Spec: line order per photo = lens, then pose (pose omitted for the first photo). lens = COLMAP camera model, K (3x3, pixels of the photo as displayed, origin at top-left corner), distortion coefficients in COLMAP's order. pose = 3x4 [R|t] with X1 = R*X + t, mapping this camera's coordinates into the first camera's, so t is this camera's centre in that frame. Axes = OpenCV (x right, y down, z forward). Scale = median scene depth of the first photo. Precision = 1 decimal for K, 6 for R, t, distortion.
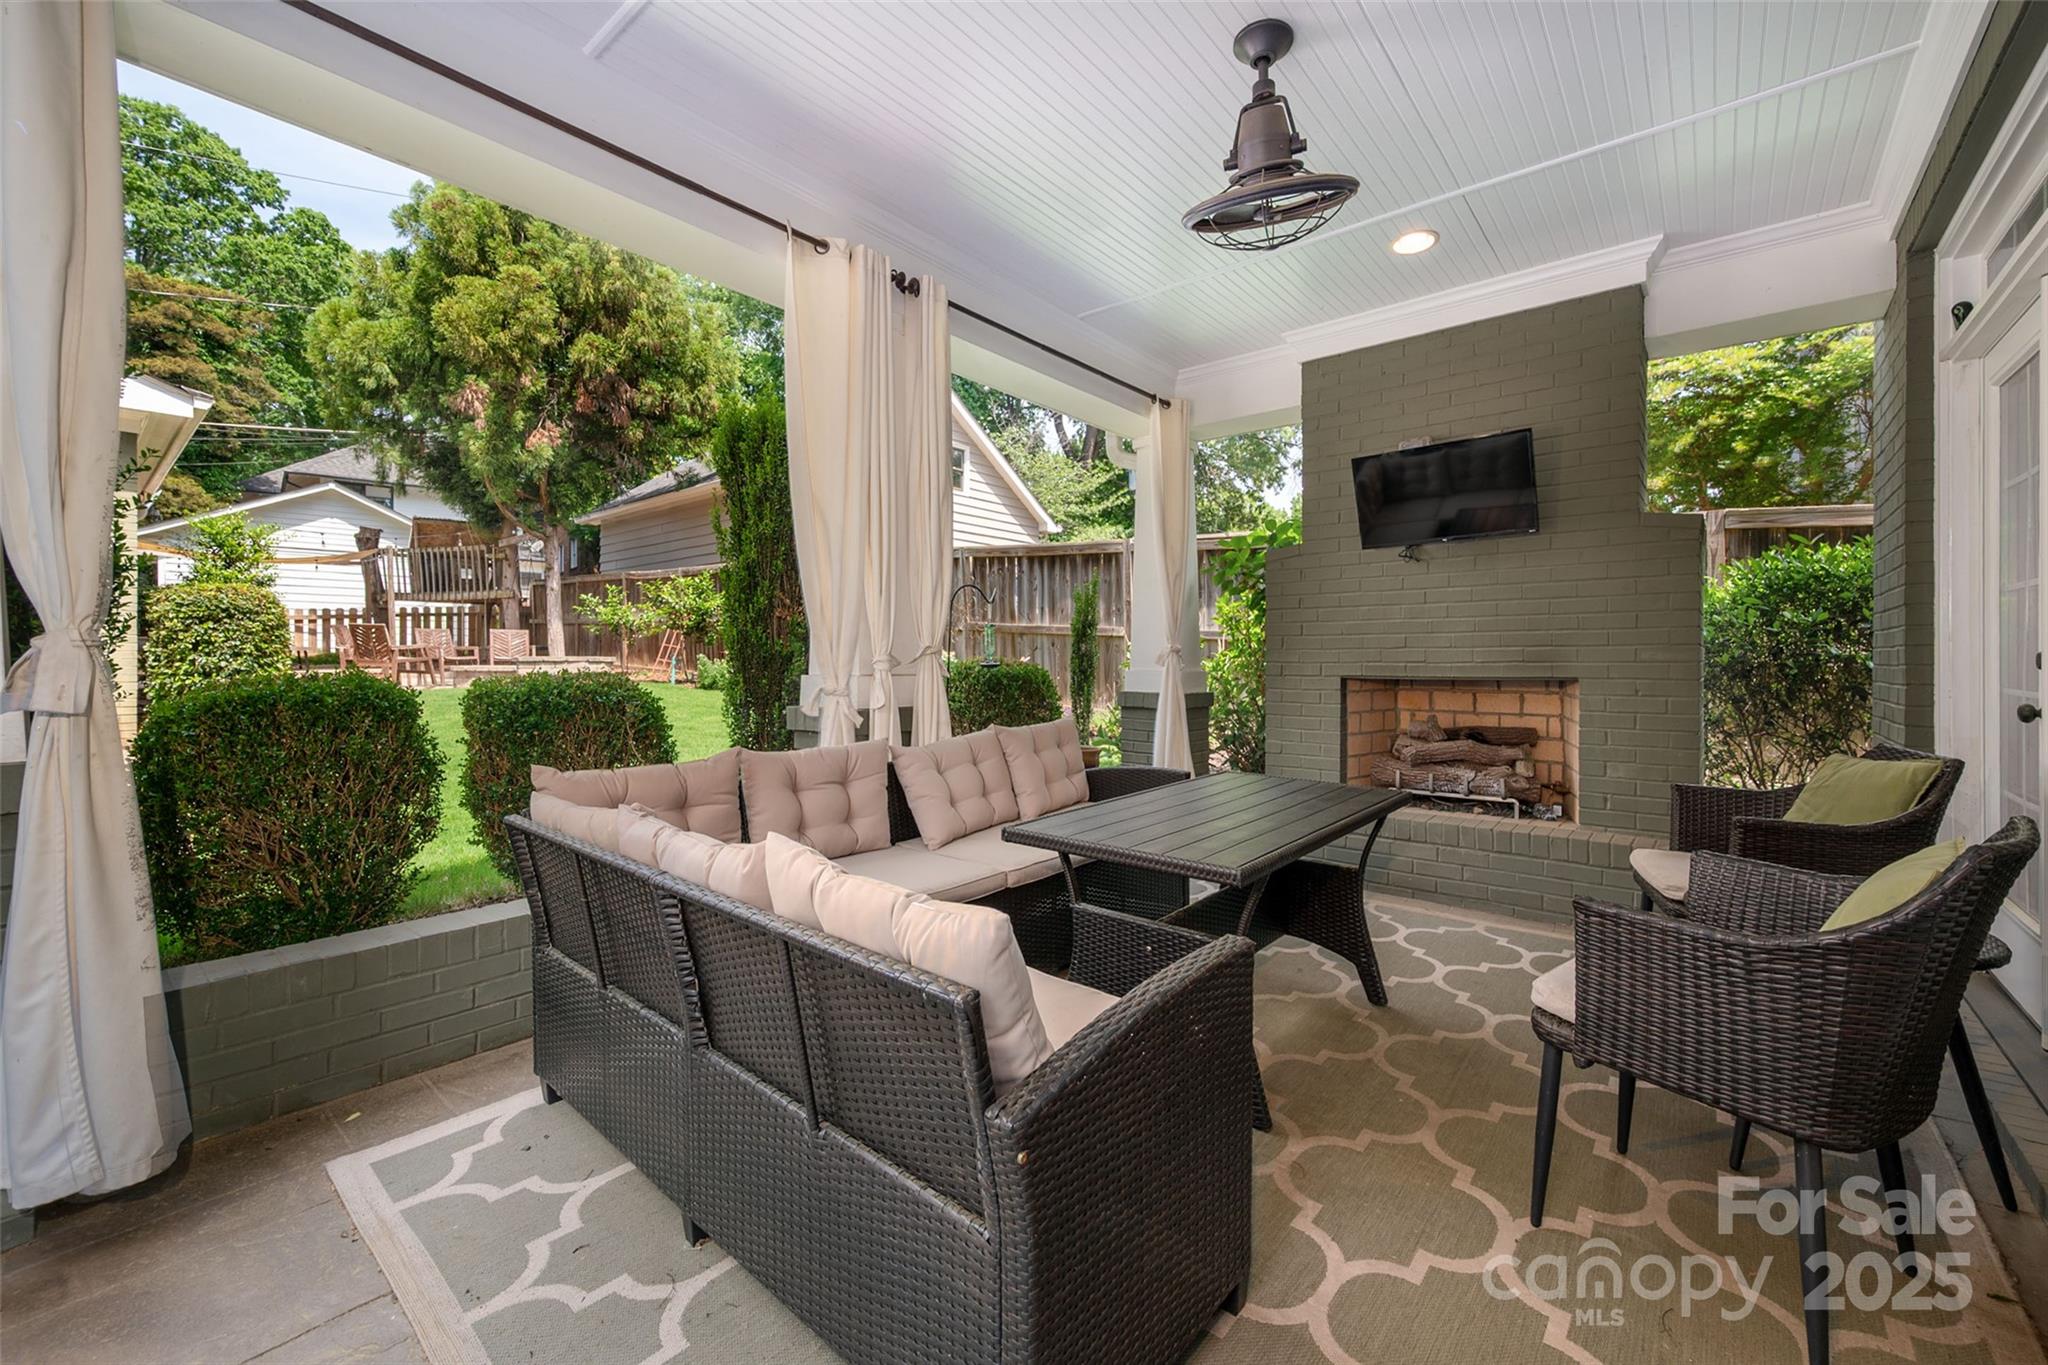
lens RADIAL K [[827.5, 0, 1036.7], [0, 827.5, 658.8], [0, 0, 1]] dist [-0.000154, -0.000141]
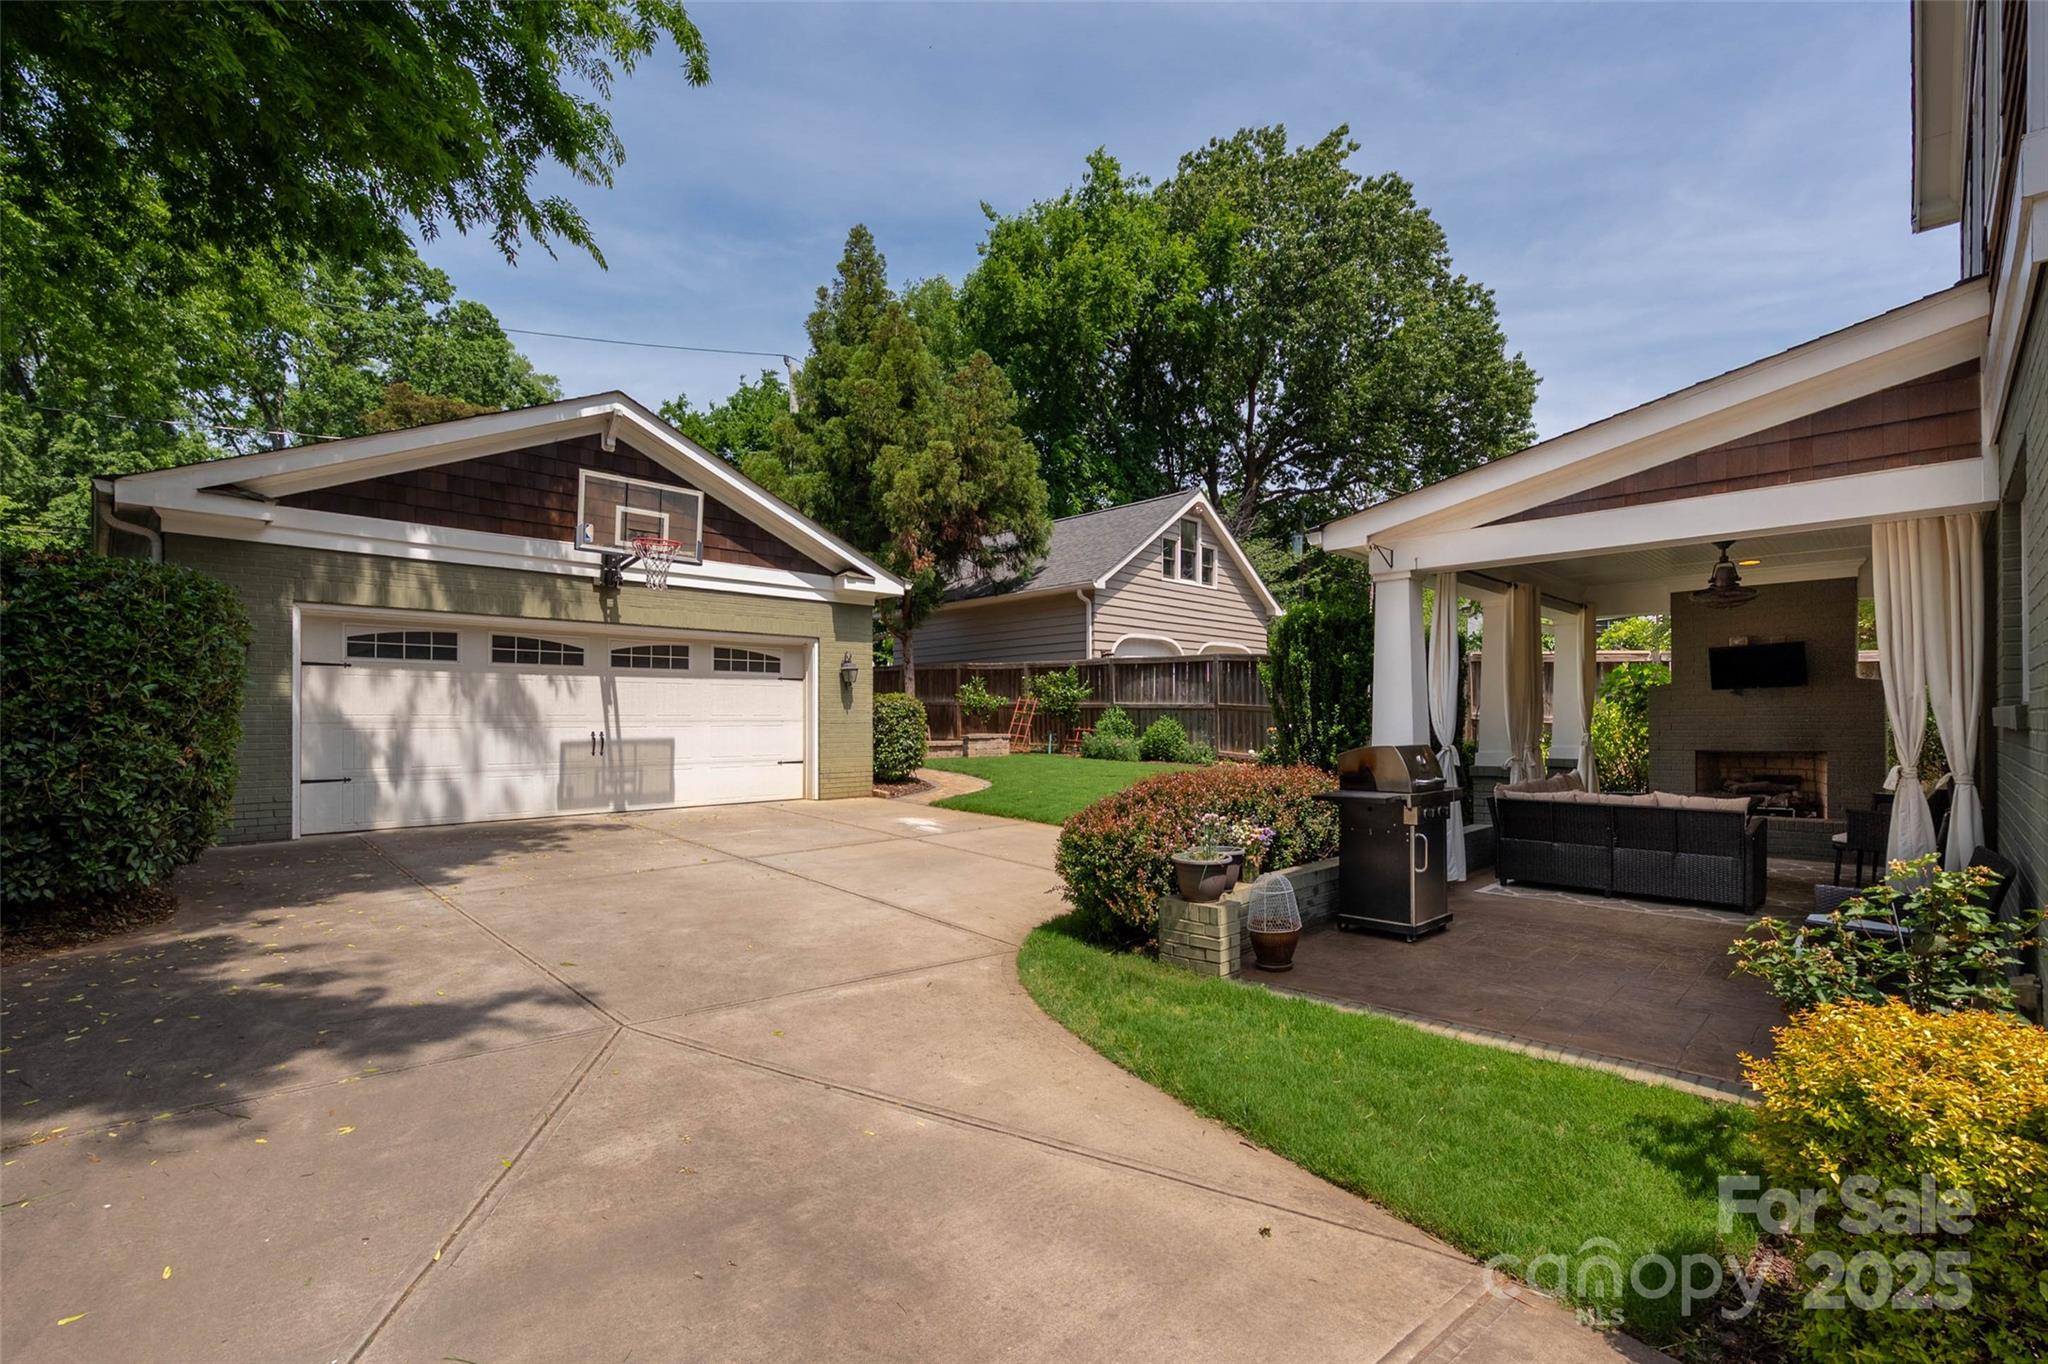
lens RADIAL K [[921.3, 0, 1034.5], [0, 921.3, 719.6], [0, 0, 1]] dist [-0.003403, -0.000333]
pose [[0.996238, -0.007883, -0.086297, -1.069334], [0.007518, 0.999961, -0.004553, -0.056801], [0.086330, 0.003887, 0.996259, -1.403244]]
